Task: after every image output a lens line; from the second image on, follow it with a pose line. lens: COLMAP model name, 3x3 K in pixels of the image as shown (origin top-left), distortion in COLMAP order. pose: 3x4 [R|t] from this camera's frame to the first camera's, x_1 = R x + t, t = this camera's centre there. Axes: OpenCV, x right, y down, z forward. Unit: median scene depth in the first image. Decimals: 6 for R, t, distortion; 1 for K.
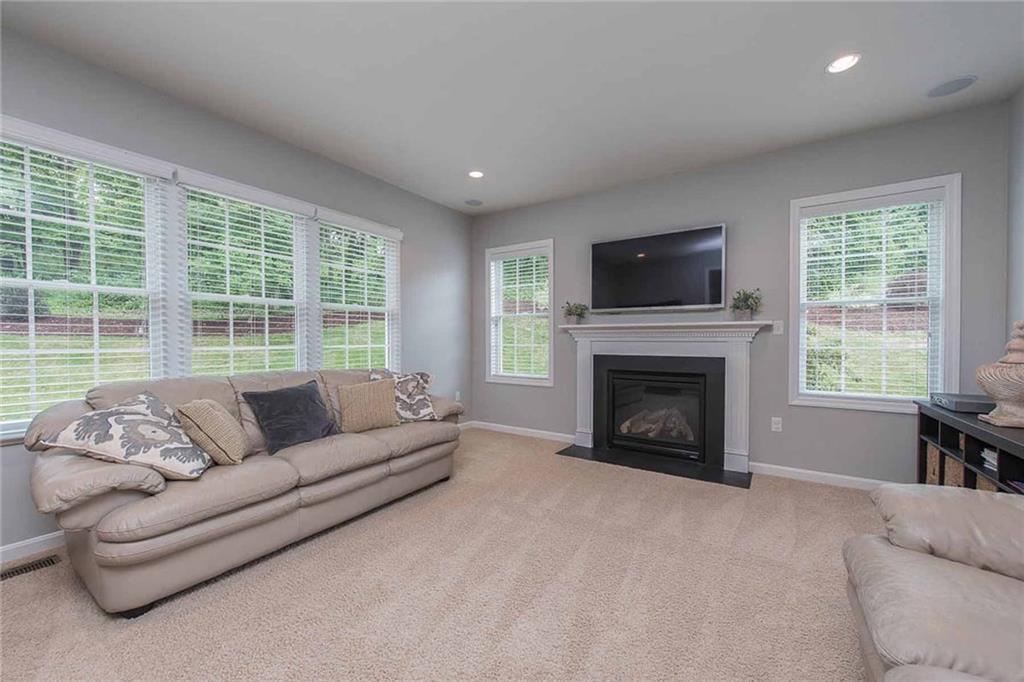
lens RADIAL K [[397.5, 0, 510.4], [0, 397.5, 344.0], [0, 0, 1]] dist [0.003019, -0.000368]
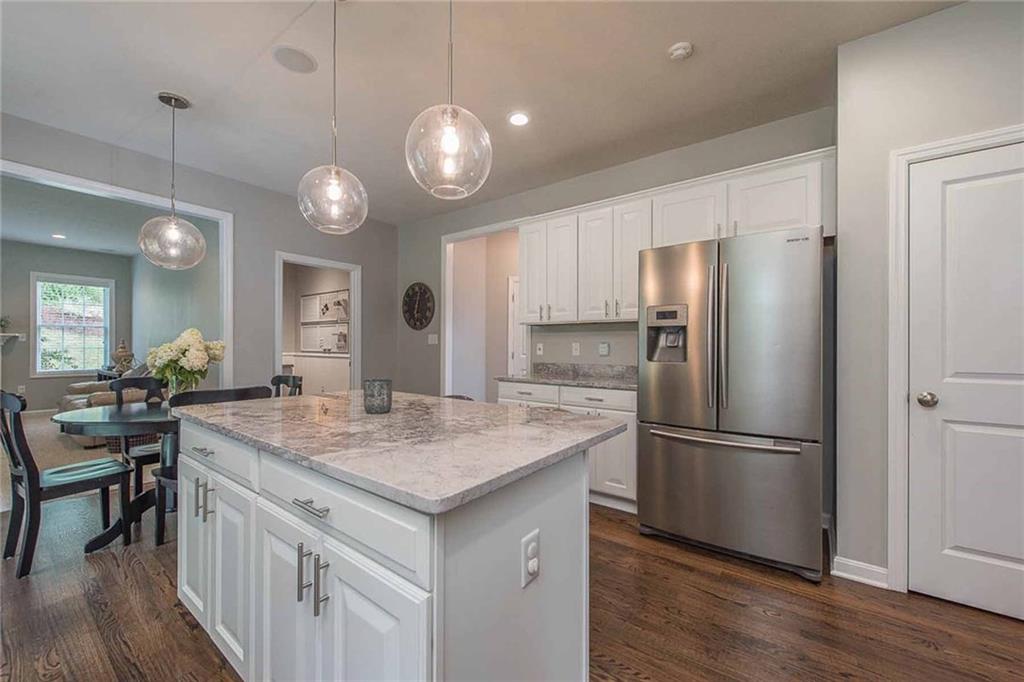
lens RADIAL K [[397.5, 0, 510.2], [0, 397.5, 344.5], [0, 0, 1]] dist [0.003019, -0.000368]
pose [[0.081448, -0.004786, 0.996666, -0.992501], [0.006832, 0.999968, 0.004243, -0.001981], [-0.996654, 0.006464, 0.081479, -1.414686]]
